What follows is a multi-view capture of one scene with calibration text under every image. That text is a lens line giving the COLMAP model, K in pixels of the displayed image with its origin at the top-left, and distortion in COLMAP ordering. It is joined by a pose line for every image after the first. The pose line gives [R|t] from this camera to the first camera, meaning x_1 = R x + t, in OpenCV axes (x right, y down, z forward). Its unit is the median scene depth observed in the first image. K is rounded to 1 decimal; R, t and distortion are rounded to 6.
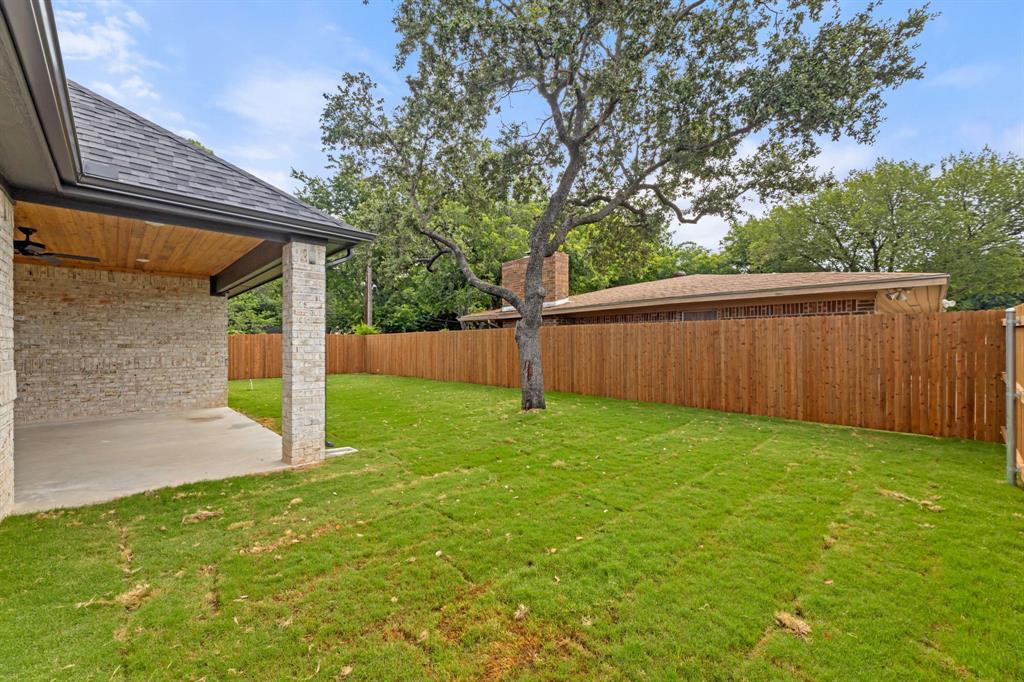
lens RADIAL K [[406.2, 0, 509.6], [0, 406.2, 343.1], [0, 0, 1]] dist [0.000765, 0.000124]
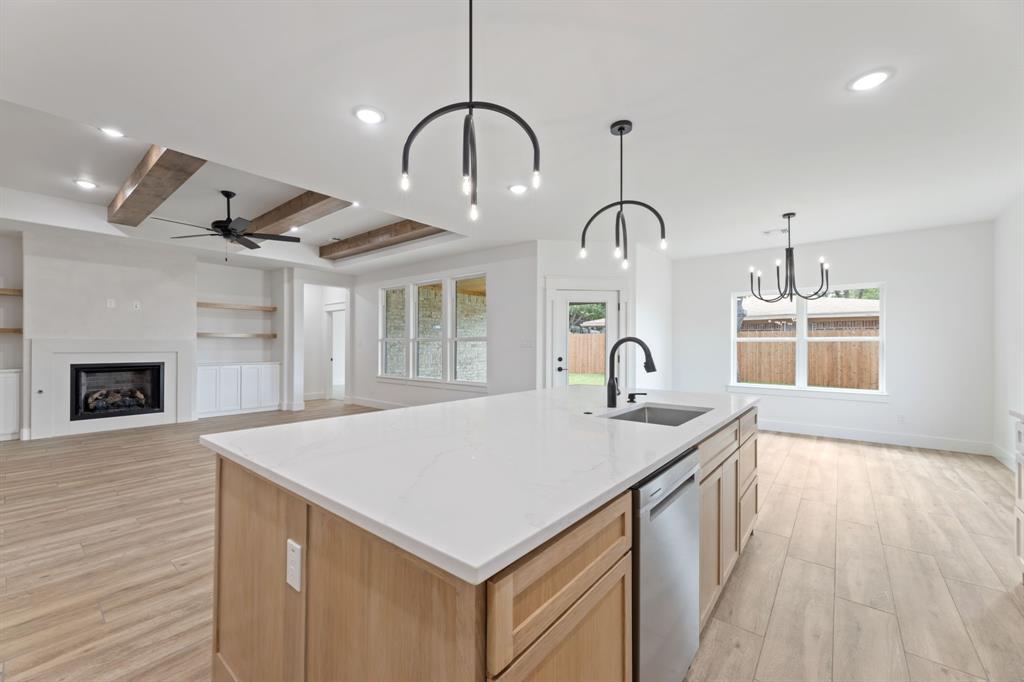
lens RADIAL K [[406.2, 0, 509.6], [0, 406.2, 343.1], [0, 0, 1]] dist [0.000765, 0.000124]
pose [[0.992668, 0.004902, 0.120770, -1.003039], [-0.005030, 0.999987, 0.000755, -0.003968], [-0.120765, -0.001357, 0.992680, -0.465280]]
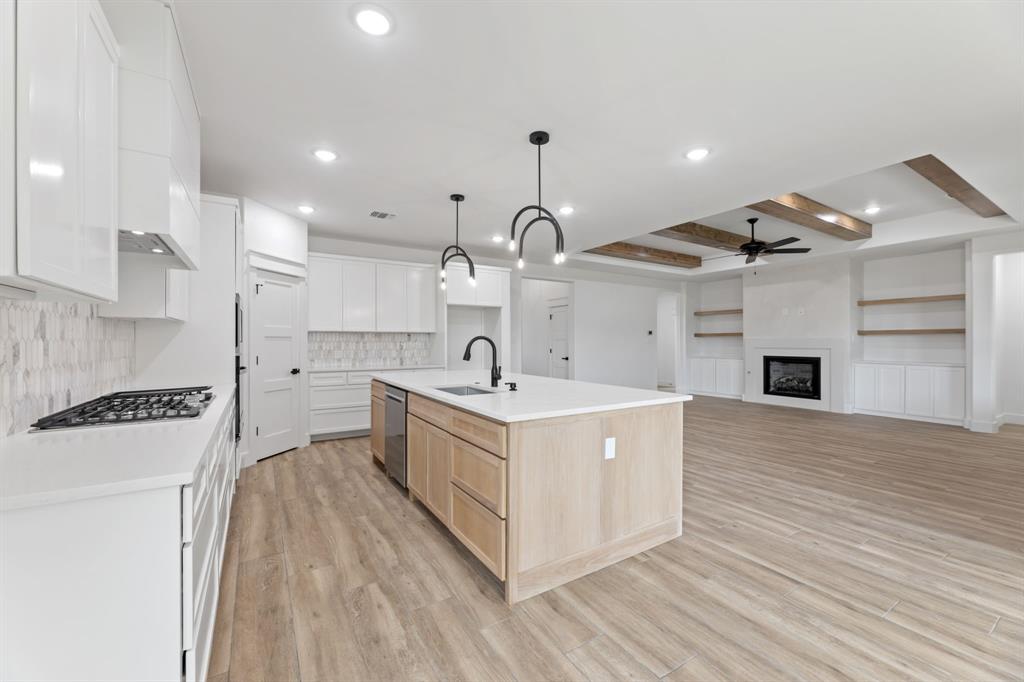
lens RADIAL K [[404.3, 0, 506.9], [0, 404.3, 343.4], [0, 0, 1]] dist [0.001449, 0.000482]
pose [[-0.213672, 0.004694, -0.976894, -0.499587], [0.006487, 0.999973, 0.003386, -0.002311], [0.976884, -0.005613, -0.213697, -0.082509]]
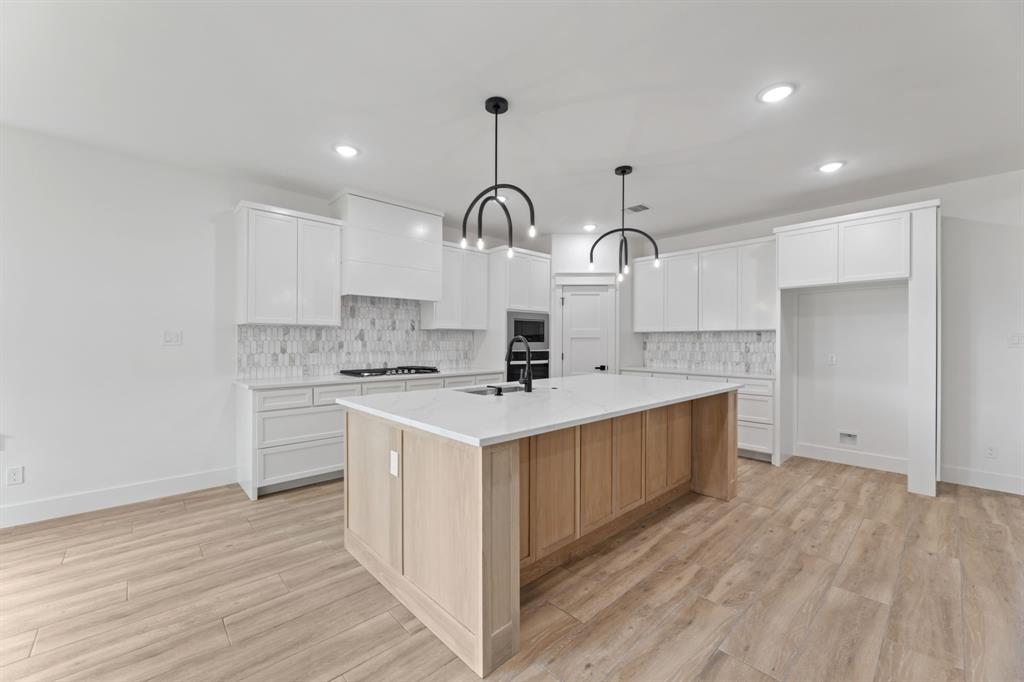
lens RADIAL K [[406.2, 0, 509.6], [0, 406.2, 343.1], [0, 0, 1]] dist [0.000765, 0.000124]
pose [[-0.999829, -0.001980, 0.018398, -0.883658], [-0.002031, 0.999994, -0.002752, -0.000718], [-0.018392, -0.002789, -0.999827, 0.187531]]
